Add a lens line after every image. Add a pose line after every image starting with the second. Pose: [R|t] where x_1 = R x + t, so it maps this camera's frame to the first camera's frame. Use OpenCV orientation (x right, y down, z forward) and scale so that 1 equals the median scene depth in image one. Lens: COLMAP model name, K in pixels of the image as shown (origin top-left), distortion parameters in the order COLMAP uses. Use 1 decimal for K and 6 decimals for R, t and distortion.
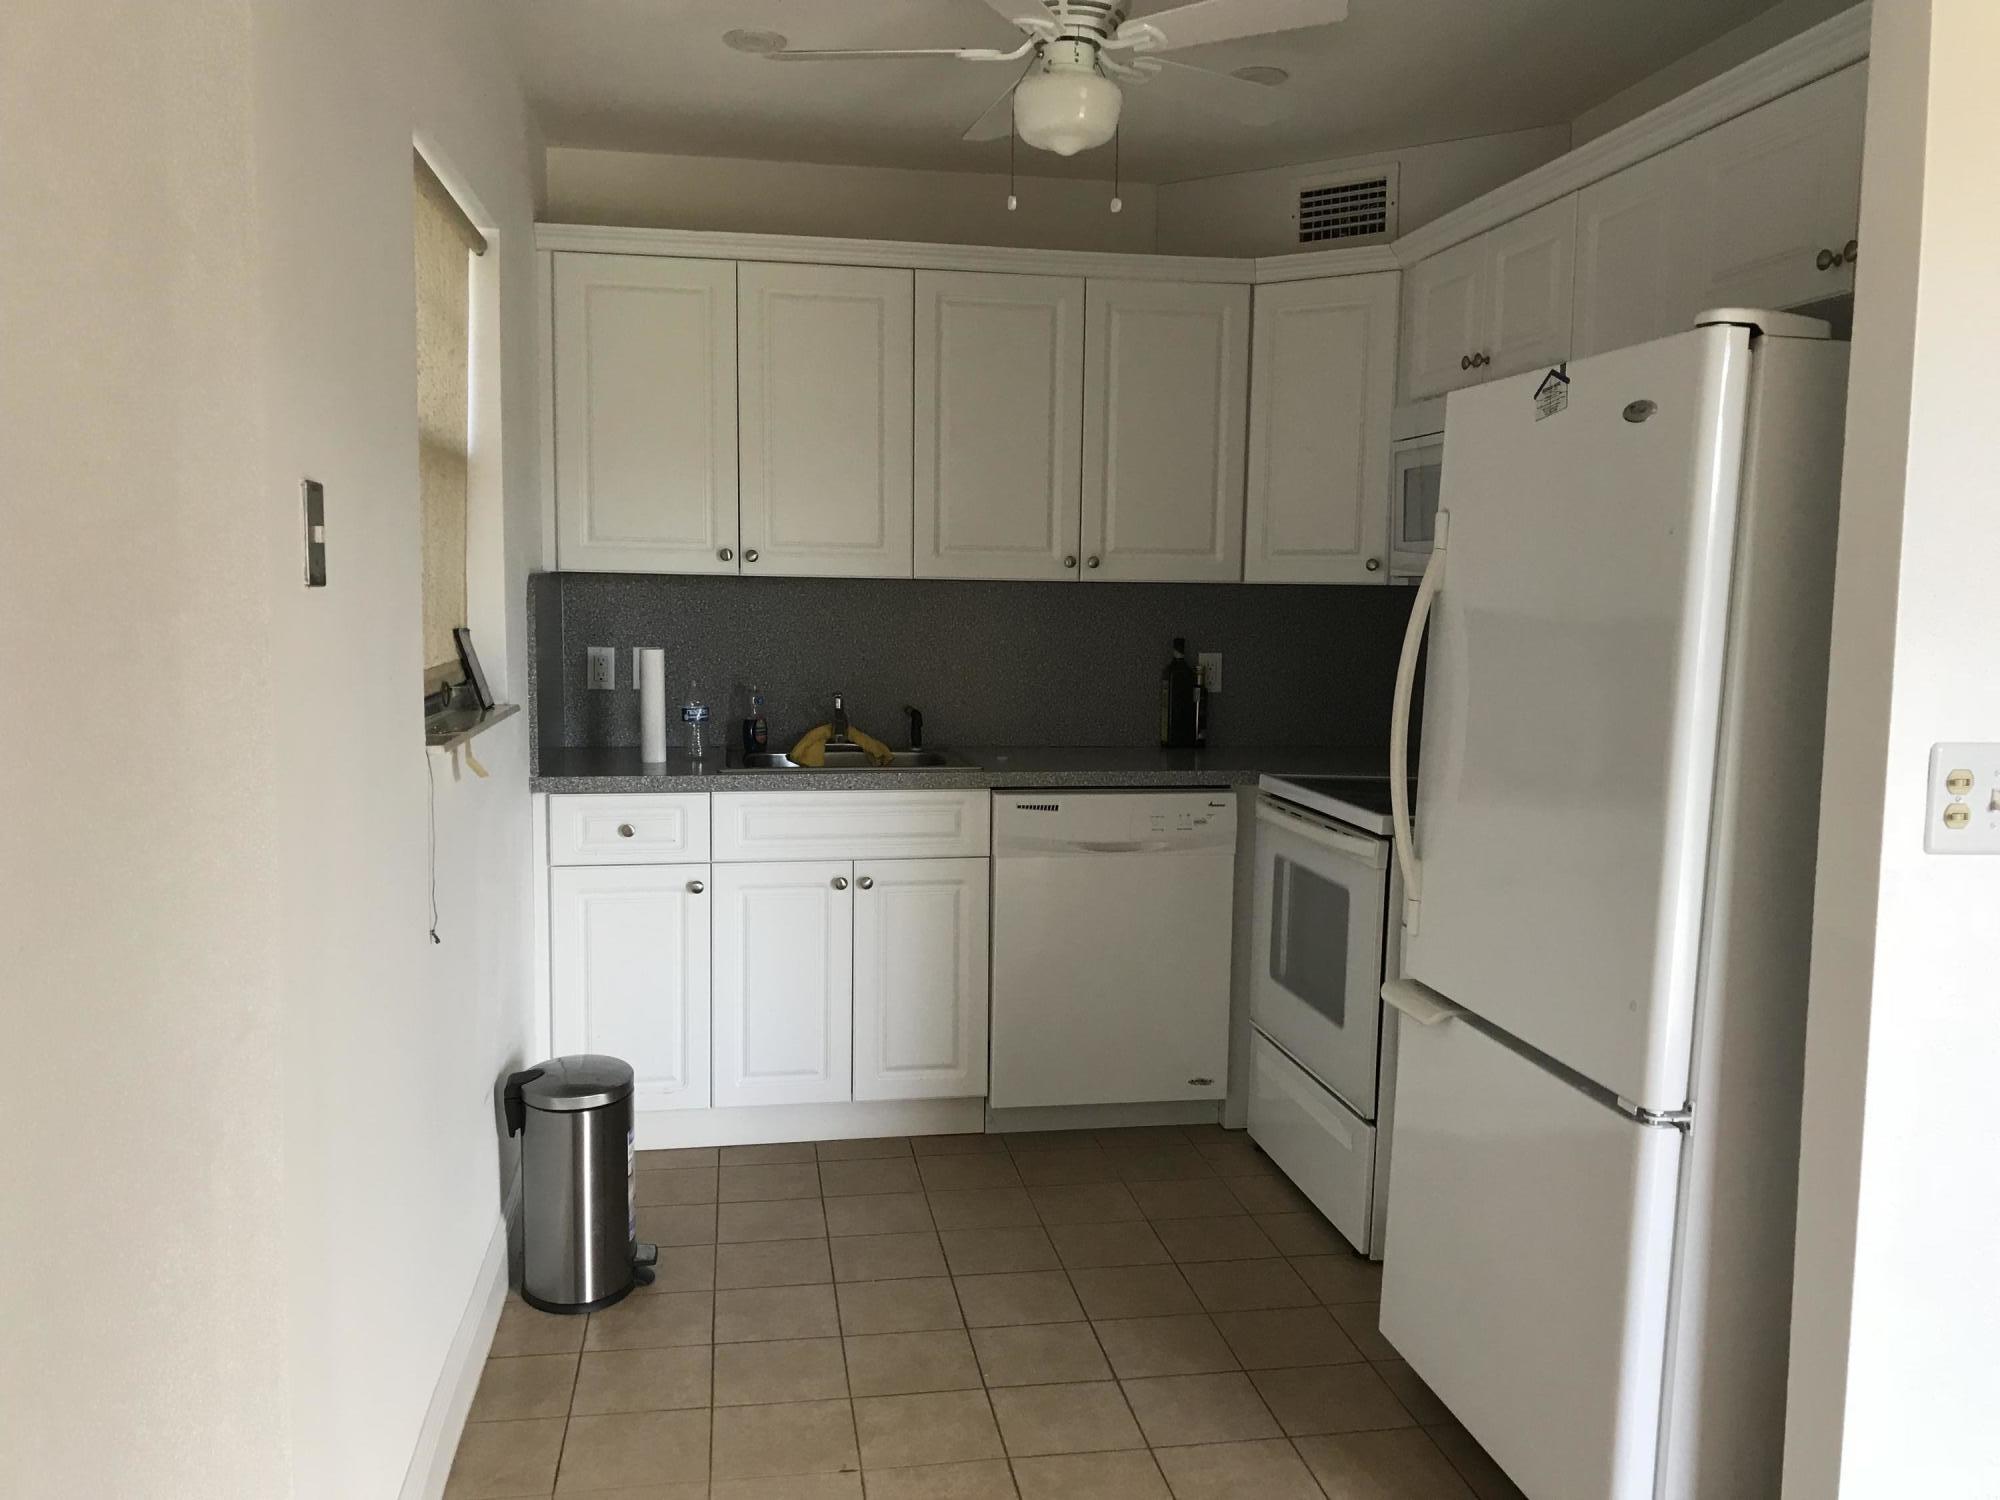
lens RADIAL K [[1629.0, 0, 1007.7], [0, 1629.0, 753.3], [0, 0, 1]] dist [-0.053046, -0.016659]
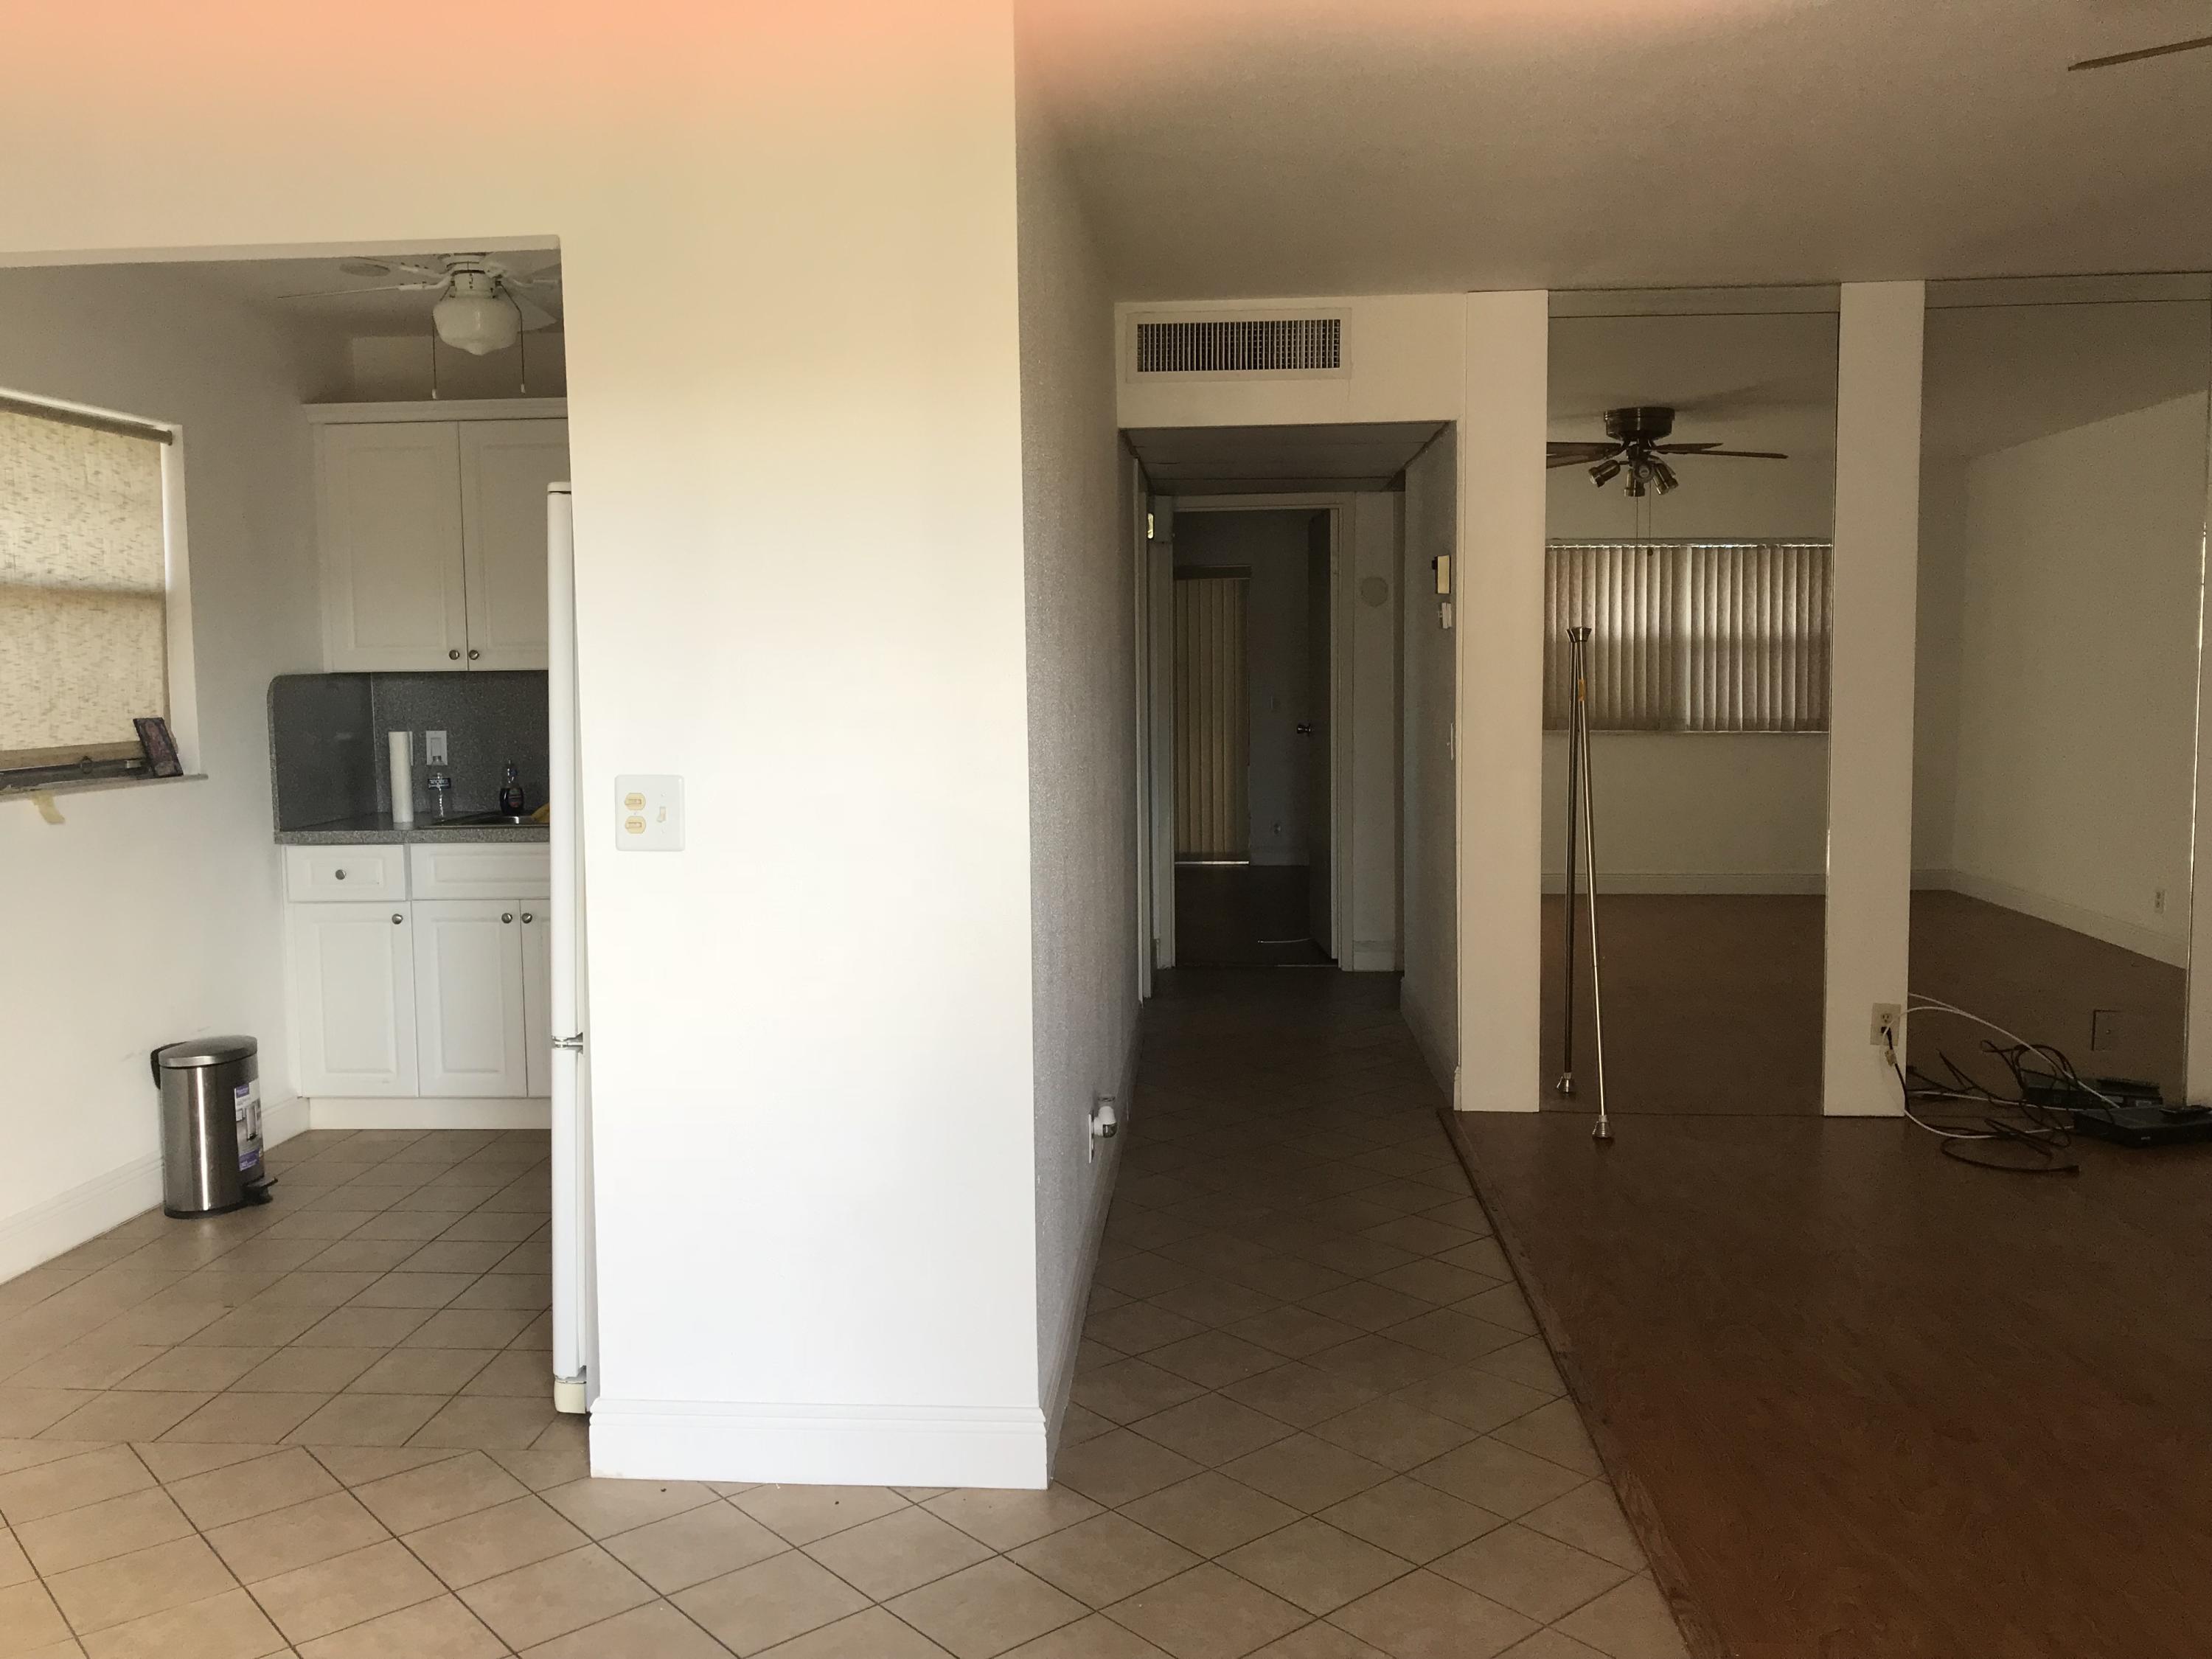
lens RADIAL K [[1801.6, 0, 1093.9], [0, 1801.6, 820.8], [0, 0, 1]] dist [-0.053046, -0.016659]
pose [[0.974402, -0.005208, -0.224754, 0.649302], [0.001395, 0.999852, -0.017121, 0.030460], [0.224810, 0.016369, 0.974265, -0.234159]]
